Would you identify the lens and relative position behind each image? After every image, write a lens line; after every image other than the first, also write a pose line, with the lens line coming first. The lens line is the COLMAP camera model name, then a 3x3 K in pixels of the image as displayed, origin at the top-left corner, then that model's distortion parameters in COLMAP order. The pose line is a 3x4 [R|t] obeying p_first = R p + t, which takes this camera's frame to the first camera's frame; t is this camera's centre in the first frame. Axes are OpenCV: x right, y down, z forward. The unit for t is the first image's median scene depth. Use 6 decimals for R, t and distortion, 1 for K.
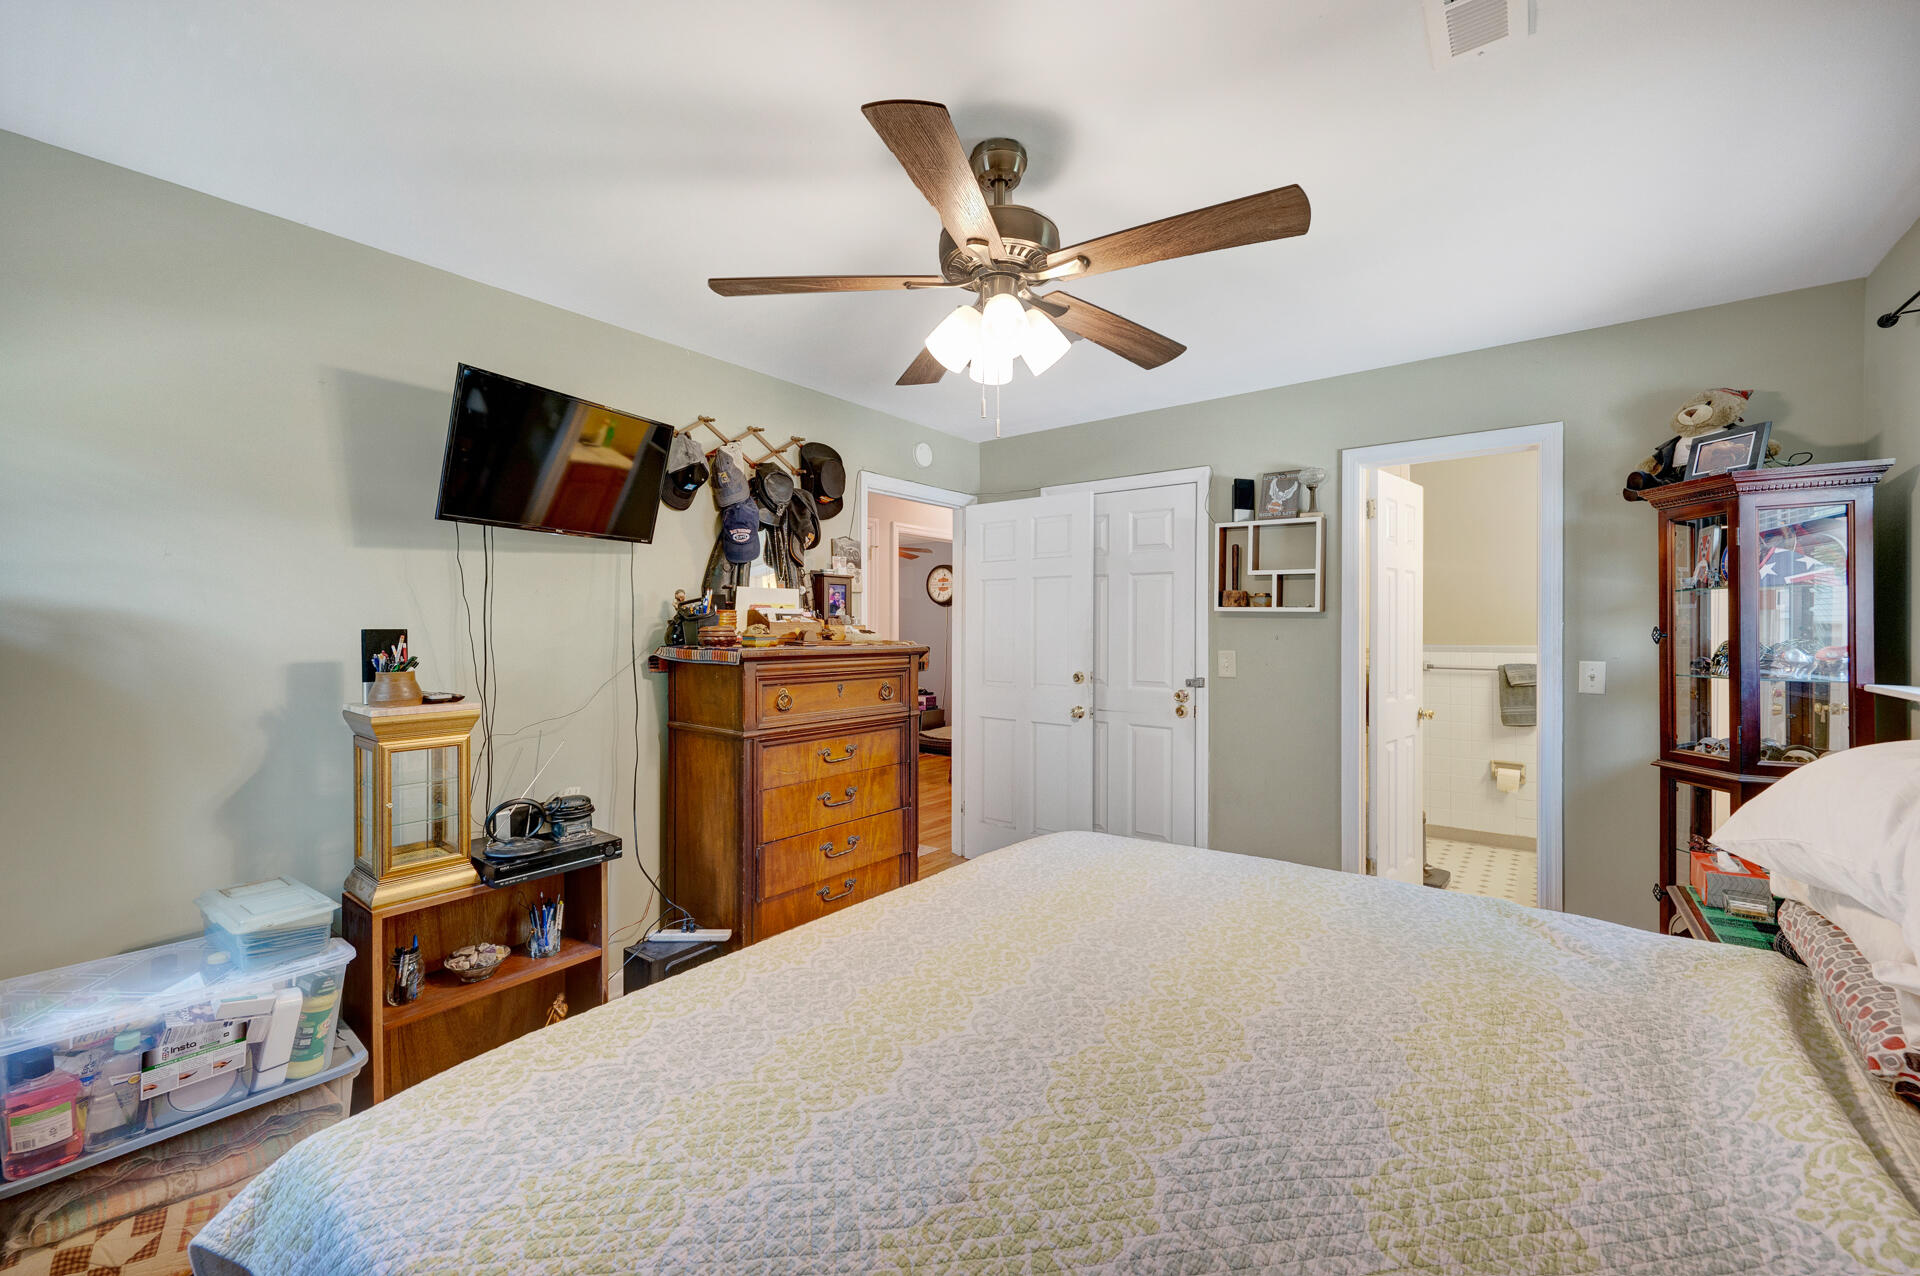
lens RADIAL K [[755.6, 0, 957.8], [0, 755.6, 629.6], [0, 0, 1]] dist [0.000445, -0.000228]
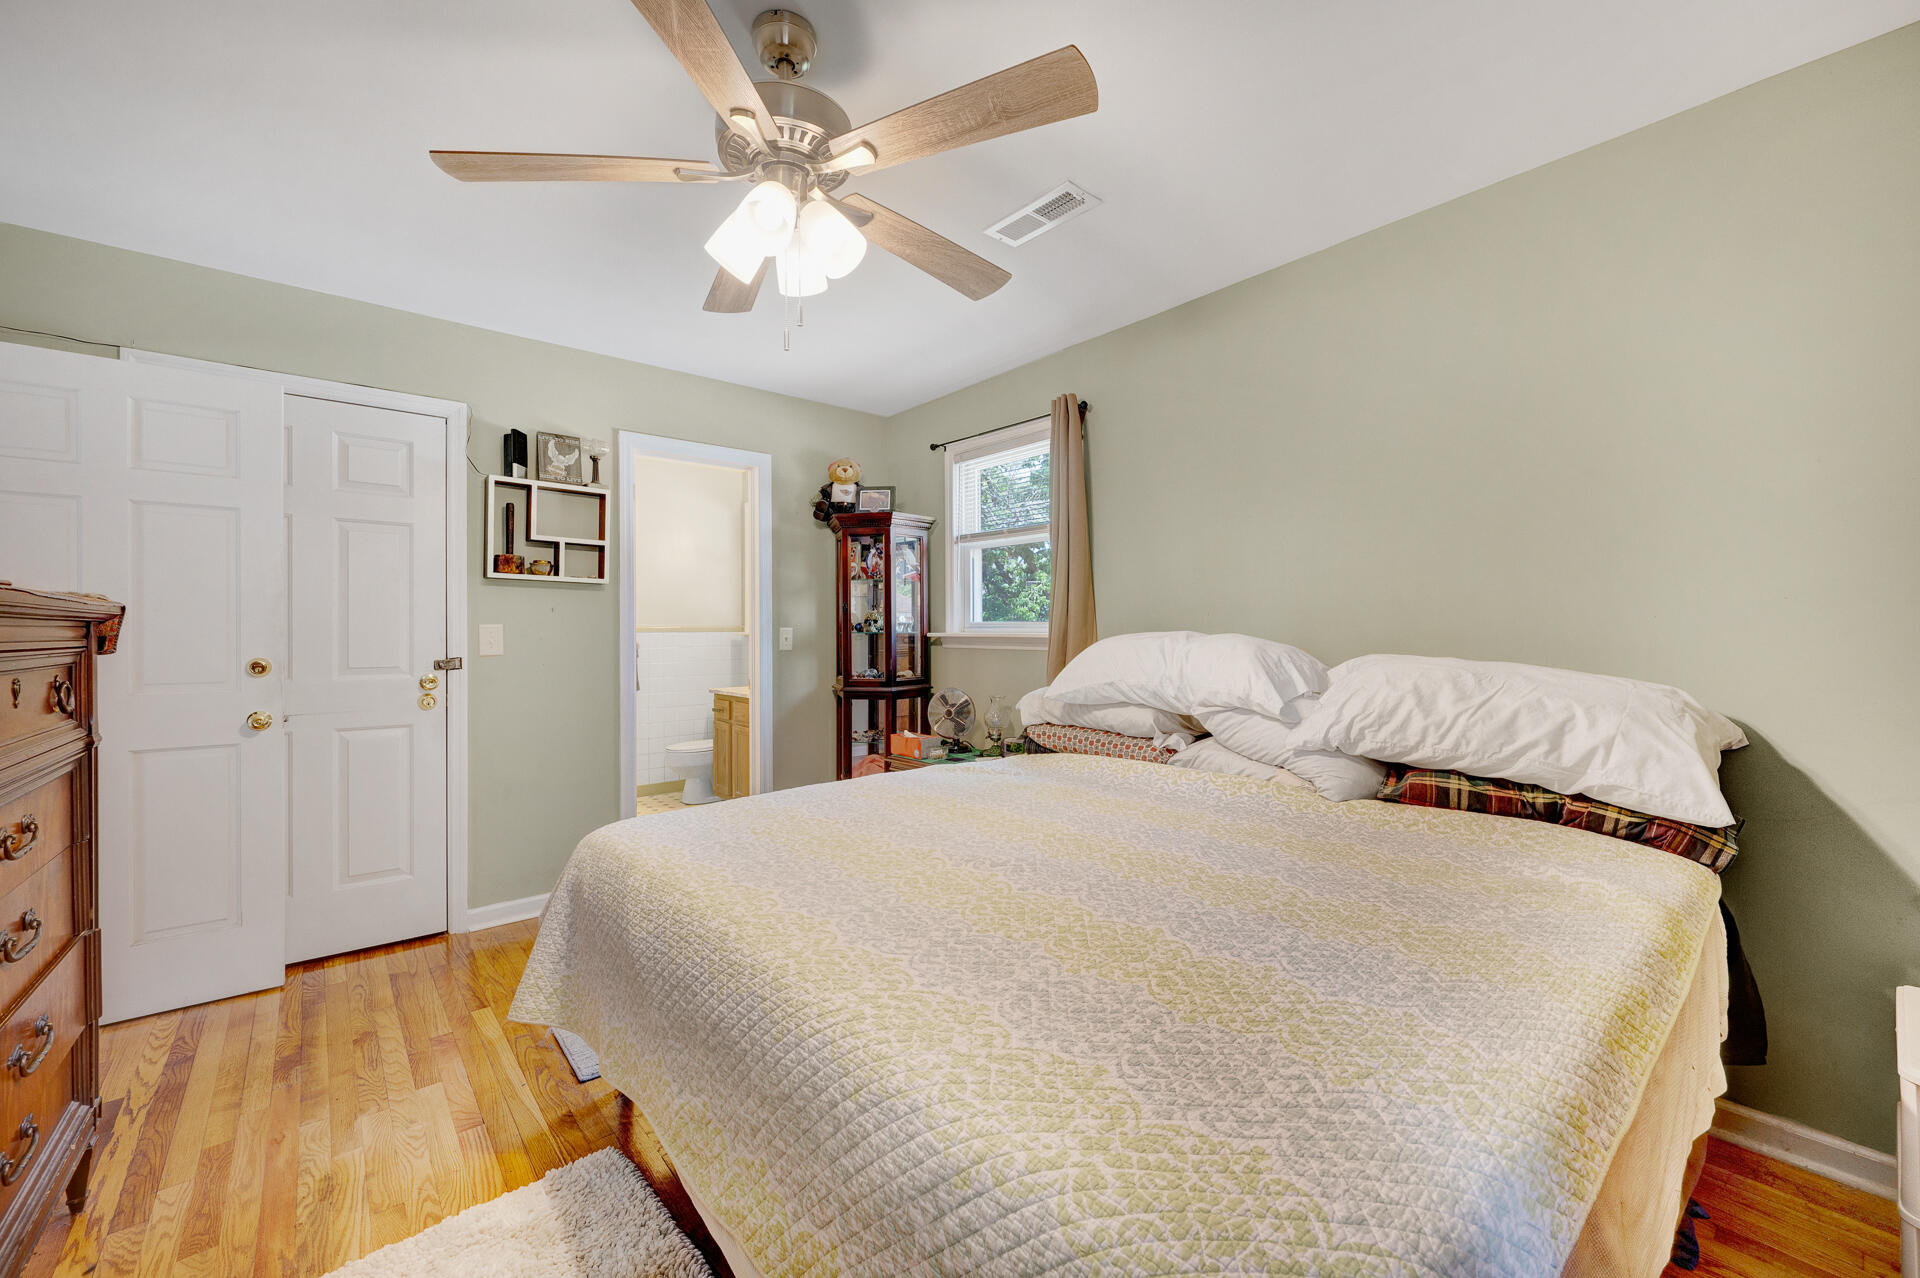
lens RADIAL K [[755.6, 0, 957.8], [0, 755.6, 630.6], [0, 0, 1]] dist [0.000445, -0.000228]
pose [[0.206460, -0.001330, 0.978454, -0.405427], [0.004975, 0.999988, 0.000310, 0.040405], [-0.978442, 0.004804, 0.206465, 0.323560]]
